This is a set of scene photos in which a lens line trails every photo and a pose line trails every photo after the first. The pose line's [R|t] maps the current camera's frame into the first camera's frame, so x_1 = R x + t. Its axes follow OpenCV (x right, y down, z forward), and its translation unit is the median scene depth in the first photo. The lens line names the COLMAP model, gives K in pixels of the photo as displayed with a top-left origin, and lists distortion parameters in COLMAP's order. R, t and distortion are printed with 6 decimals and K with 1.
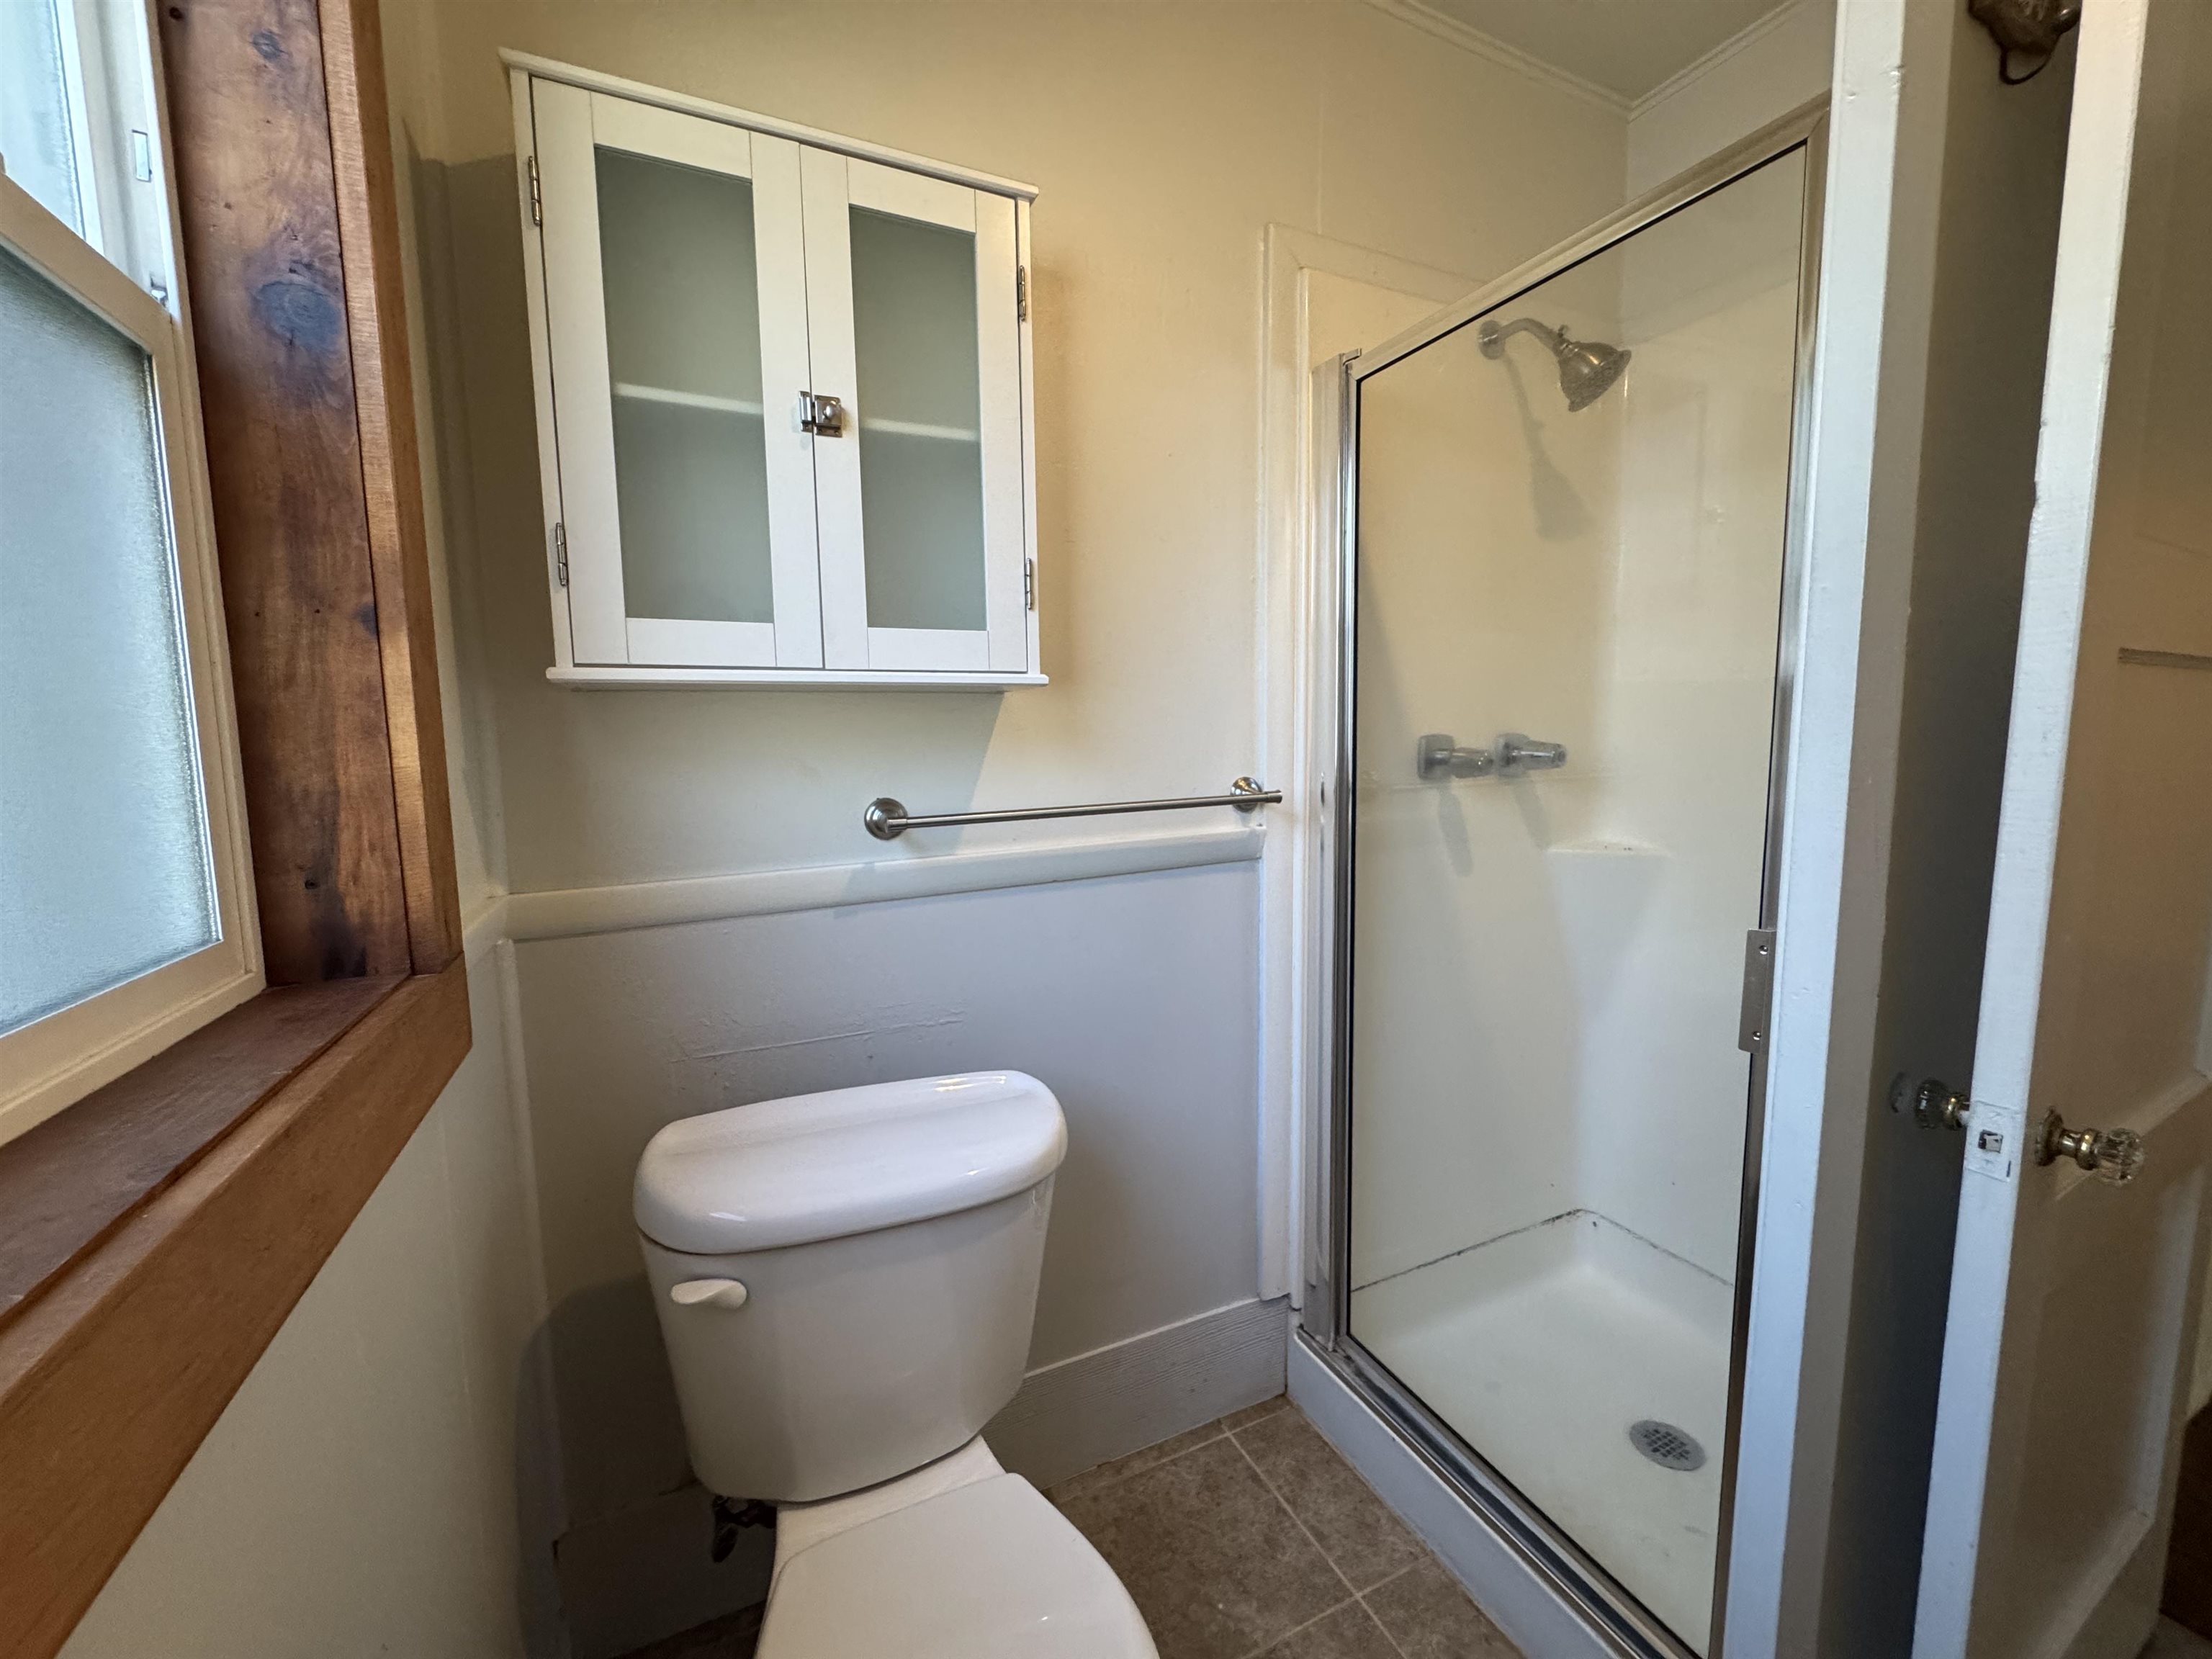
lens RADIAL K [[879.4, 0, 1106.0], [0, 879.4, 829.5], [0, 0, 1]] dist [-0.000619, -0.000350]
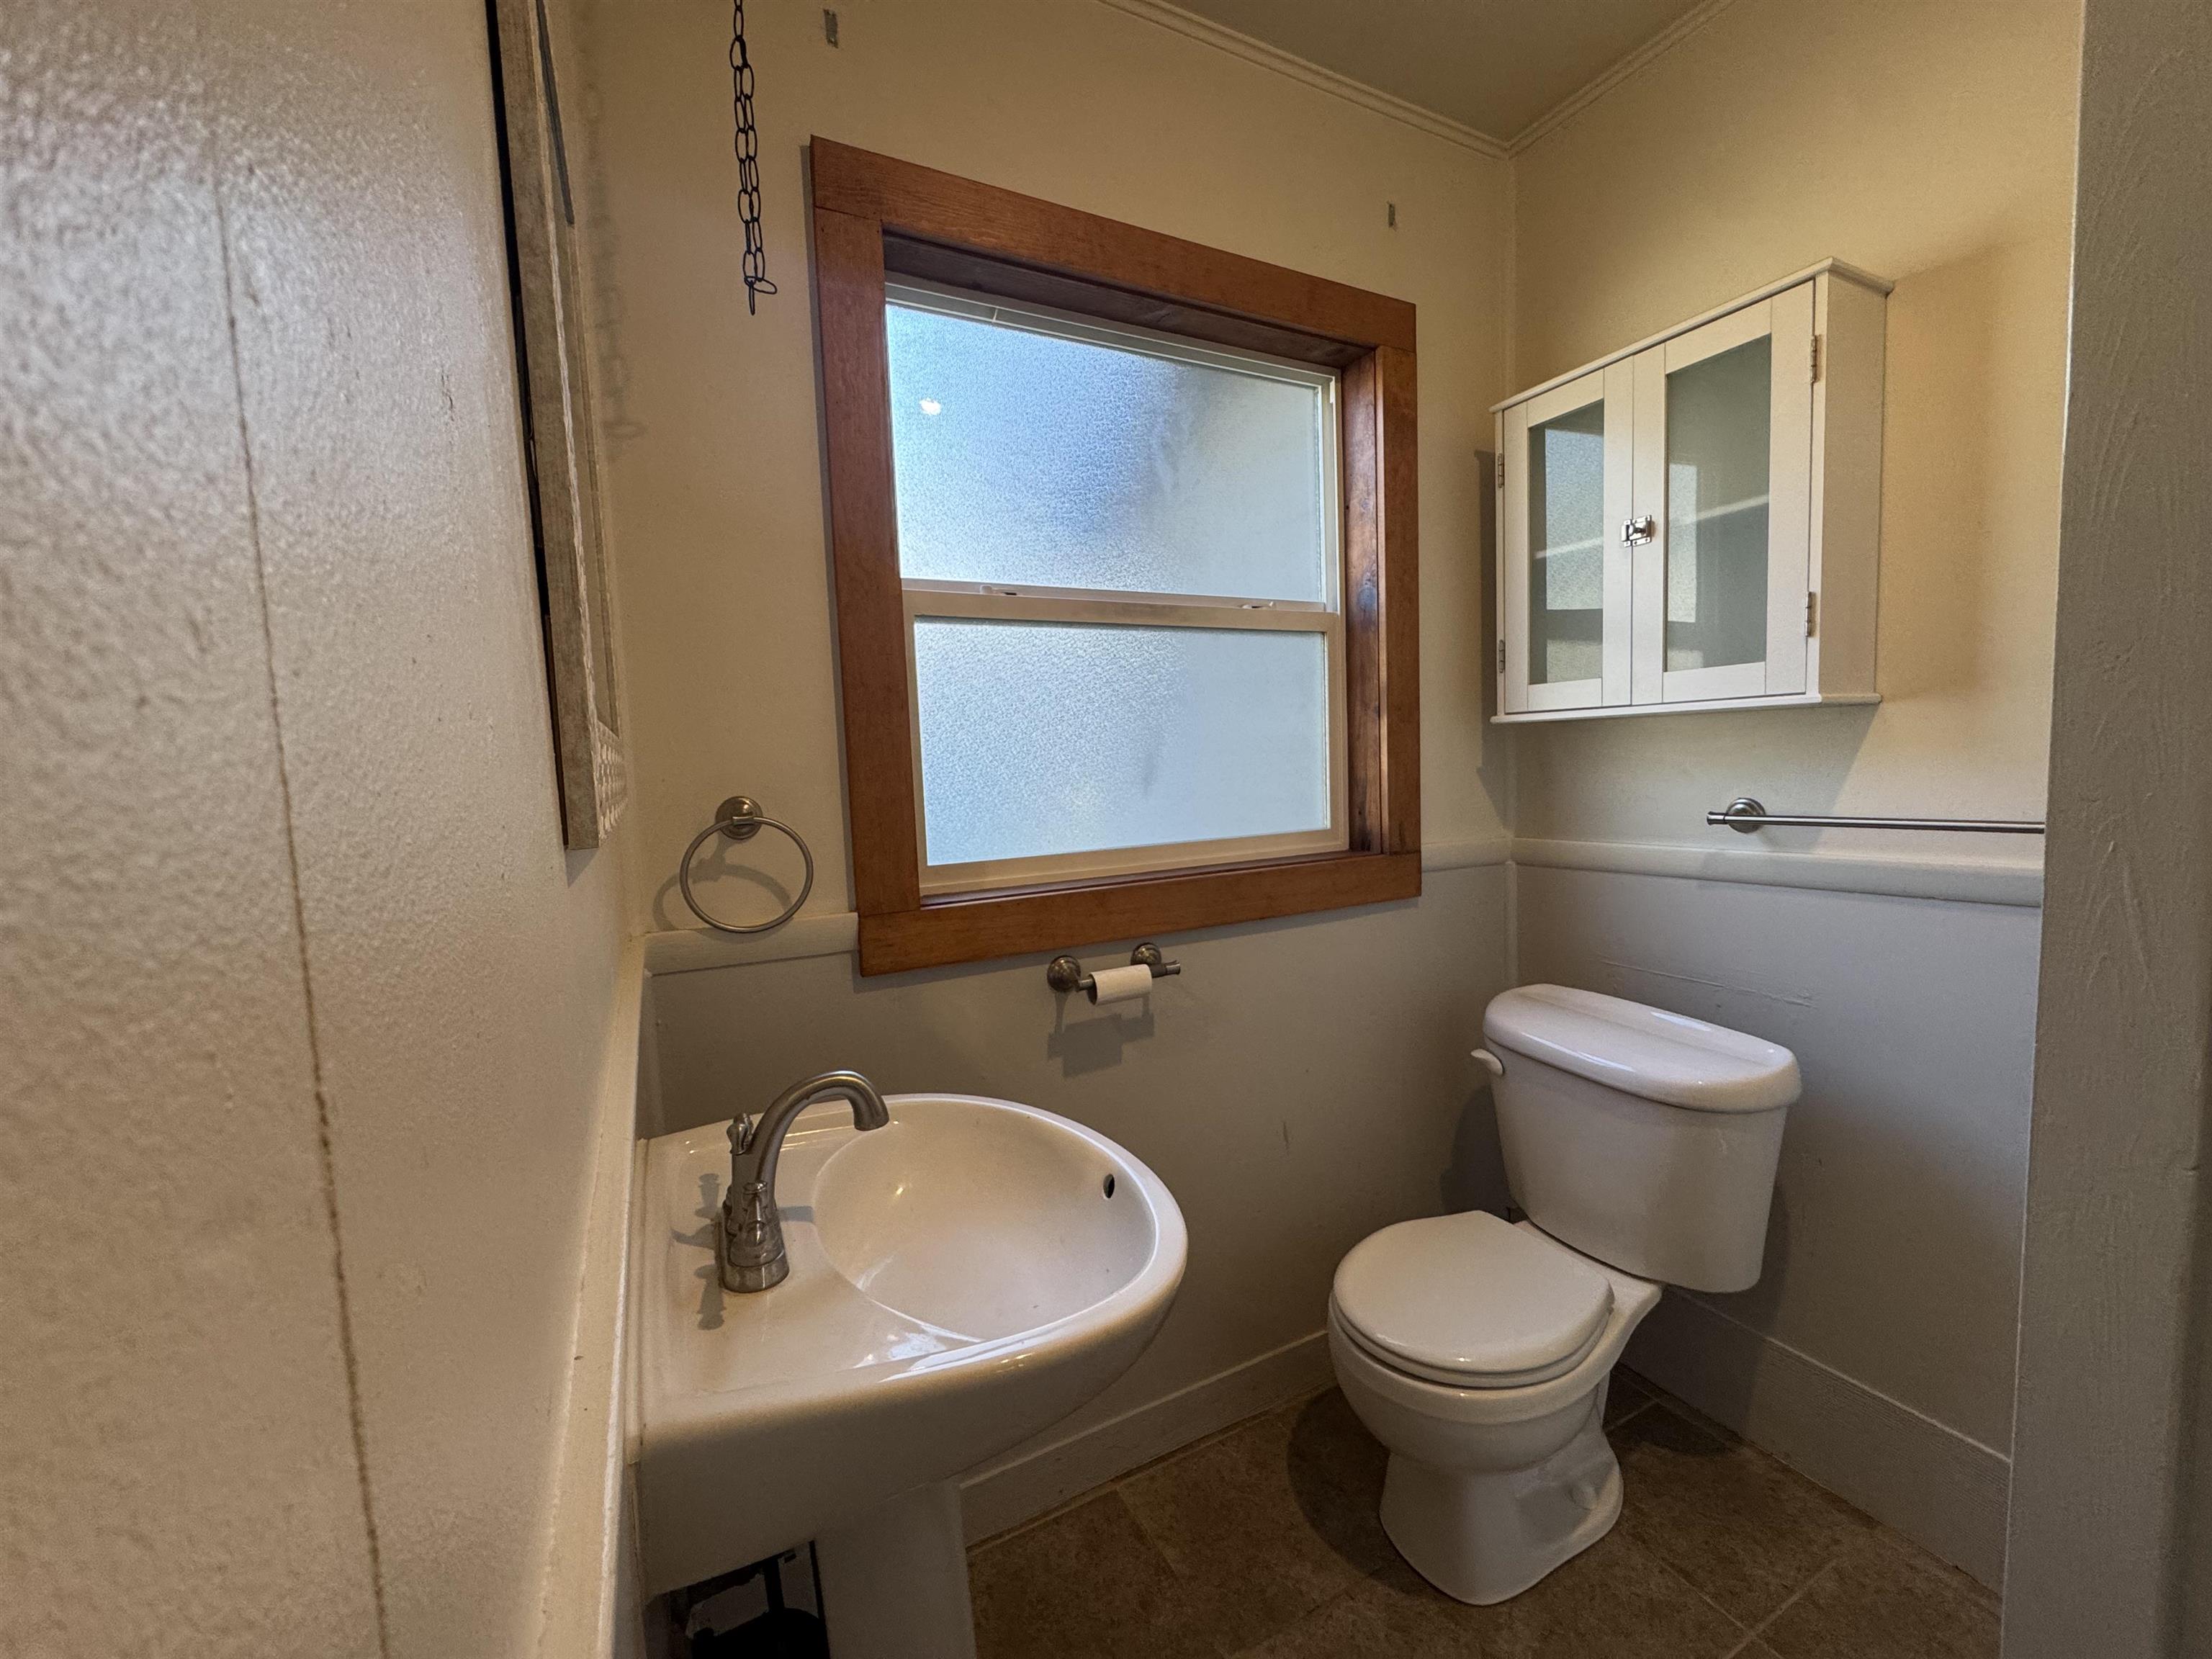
lens RADIAL K [[879.4, 0, 1106.0], [0, 879.4, 829.5], [0, 0, 1]] dist [-0.000619, -0.000350]
pose [[0.038346, 0.100051, -0.994243, 1.083261], [-0.066848, 0.993003, 0.097347, -0.060456], [0.997026, 0.062730, 0.044766, 0.082154]]
